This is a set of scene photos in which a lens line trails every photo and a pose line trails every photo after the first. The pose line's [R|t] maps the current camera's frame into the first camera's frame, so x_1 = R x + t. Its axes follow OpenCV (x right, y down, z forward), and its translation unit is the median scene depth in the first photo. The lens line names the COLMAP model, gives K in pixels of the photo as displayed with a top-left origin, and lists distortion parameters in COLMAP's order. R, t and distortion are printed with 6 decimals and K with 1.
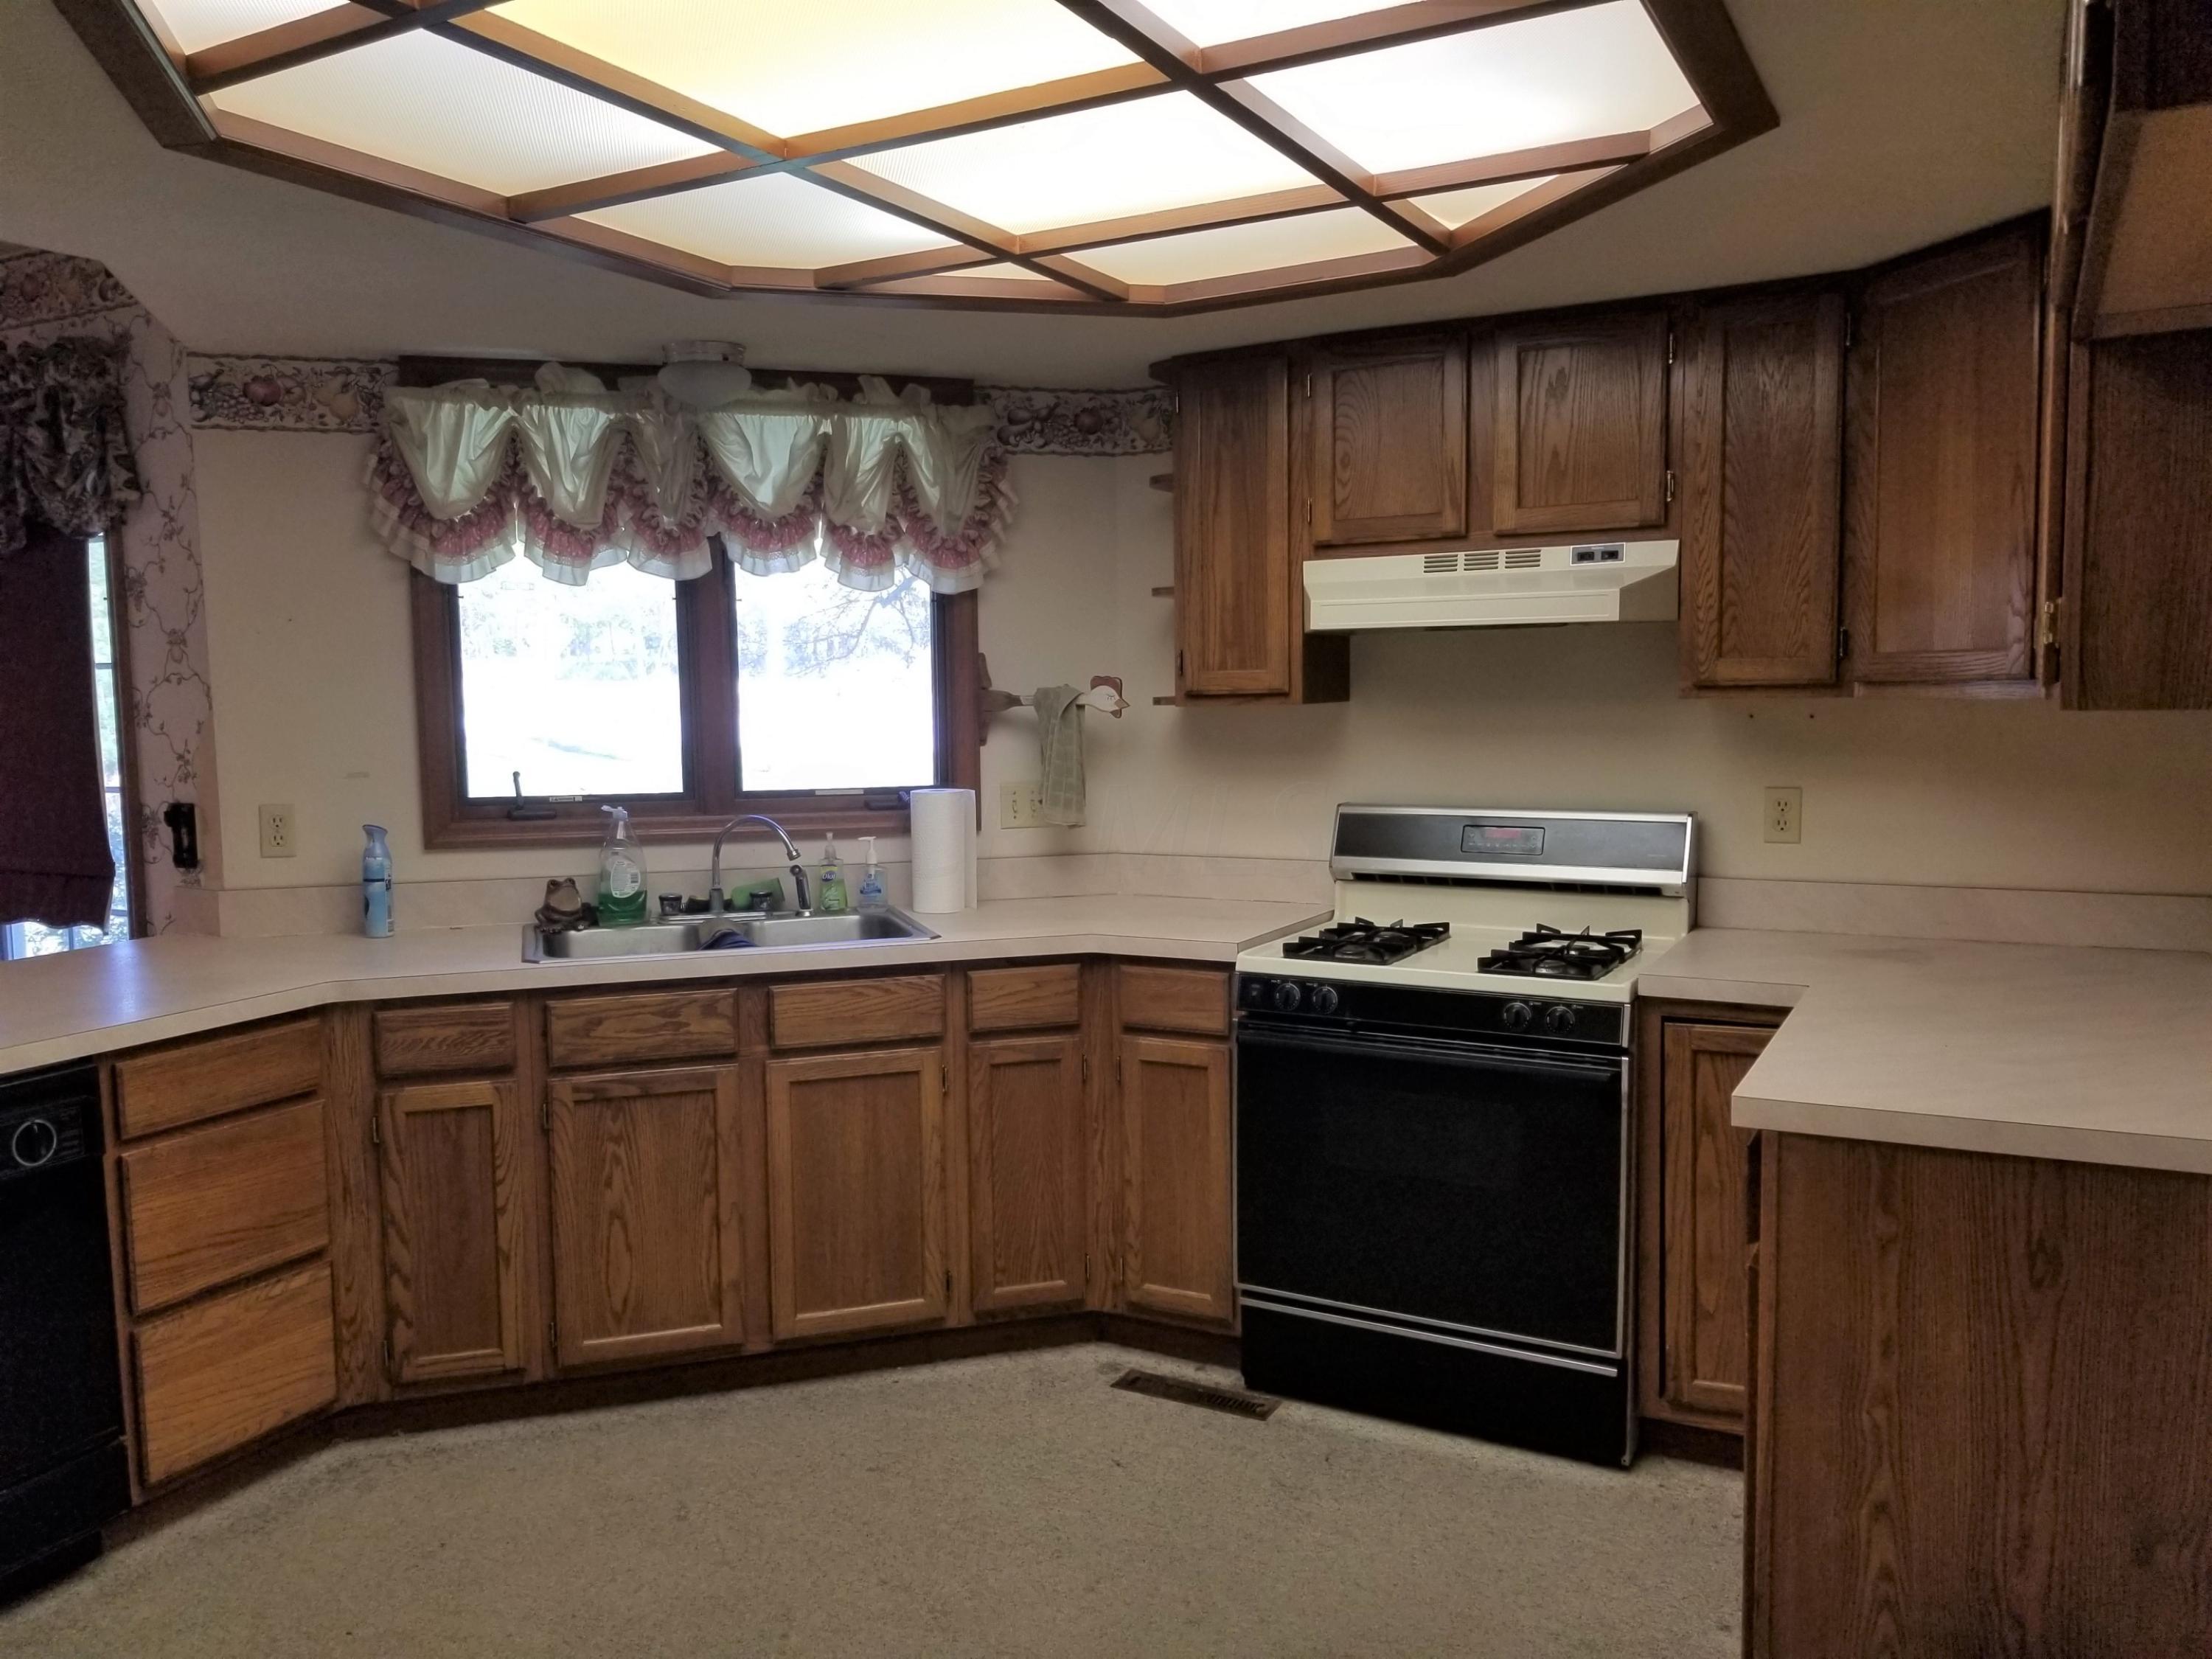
lens RADIAL K [[1831.9, 0, 1106.0], [0, 1831.9, 829.5], [0, 0, 1]] dist [0.096308, -0.209622]
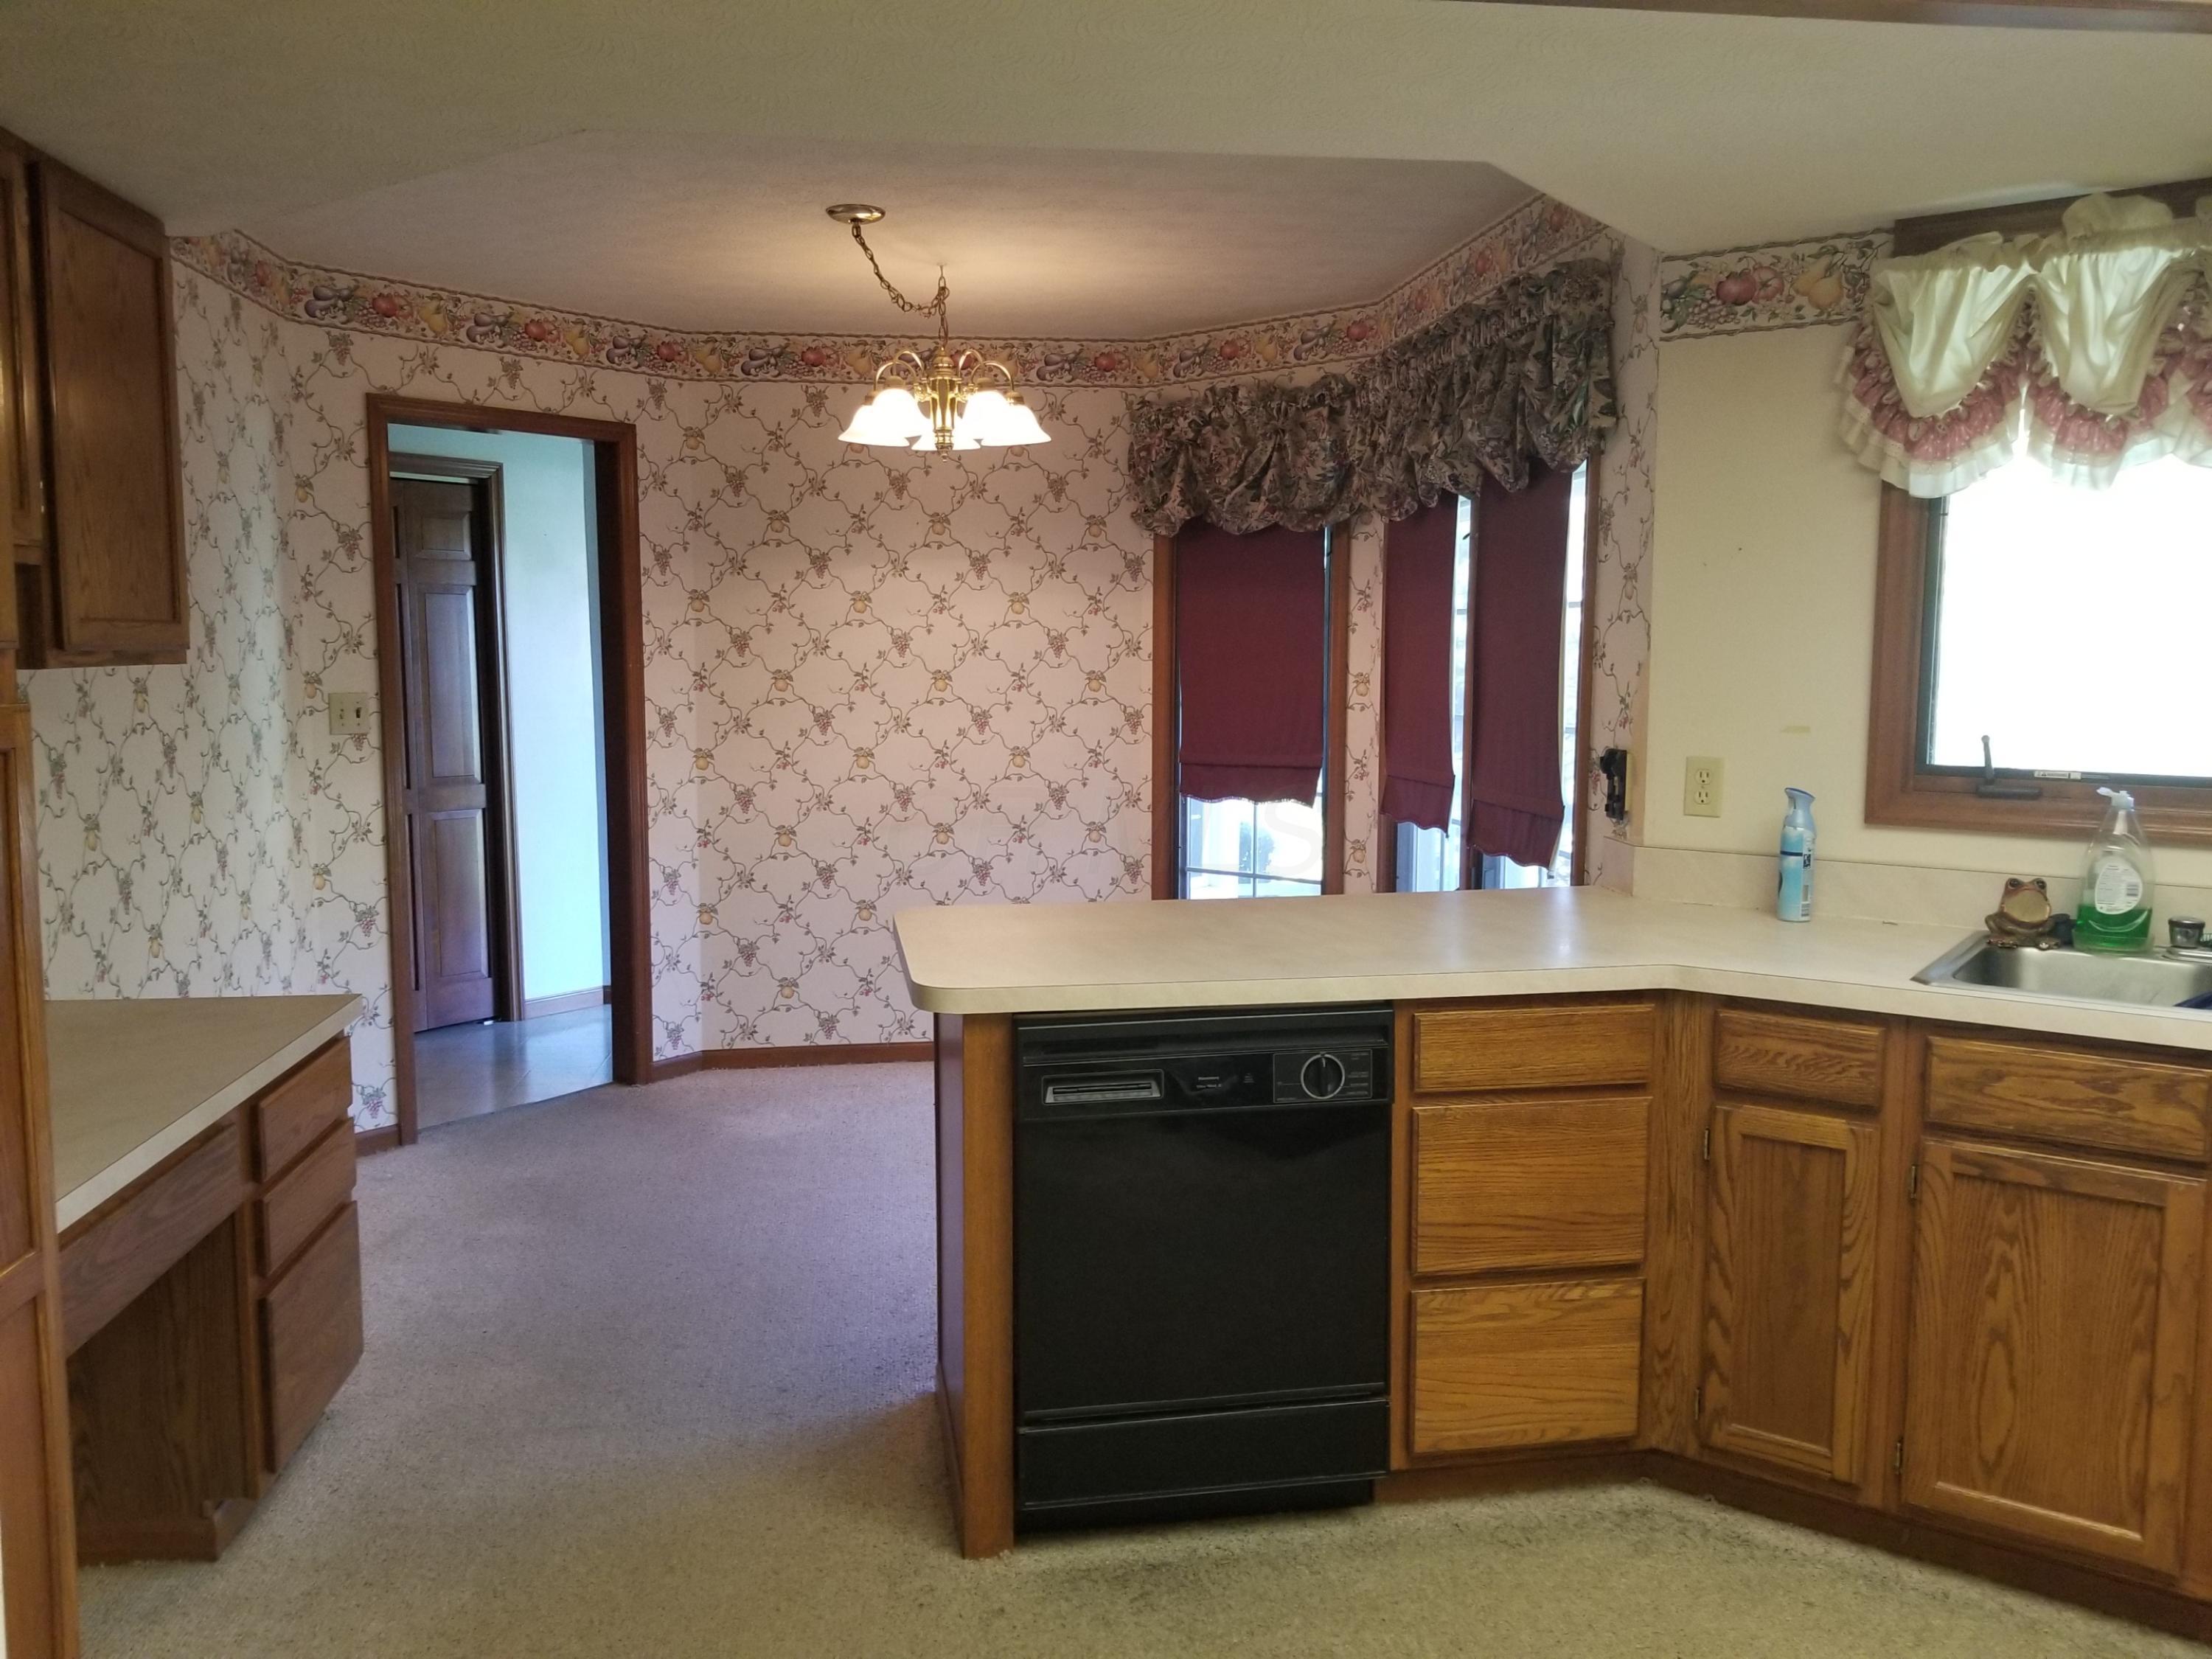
lens RADIAL K [[1748.5, 0, 1104.7], [0, 1748.5, 832.4], [0, 0, 1]] dist [0.033247, -0.066697]
pose [[0.556151, 0.100899, -0.824933, 0.094243], [-0.075977, 0.994619, 0.070431, -0.015298], [0.827601, 0.023506, 0.560825, 0.290418]]
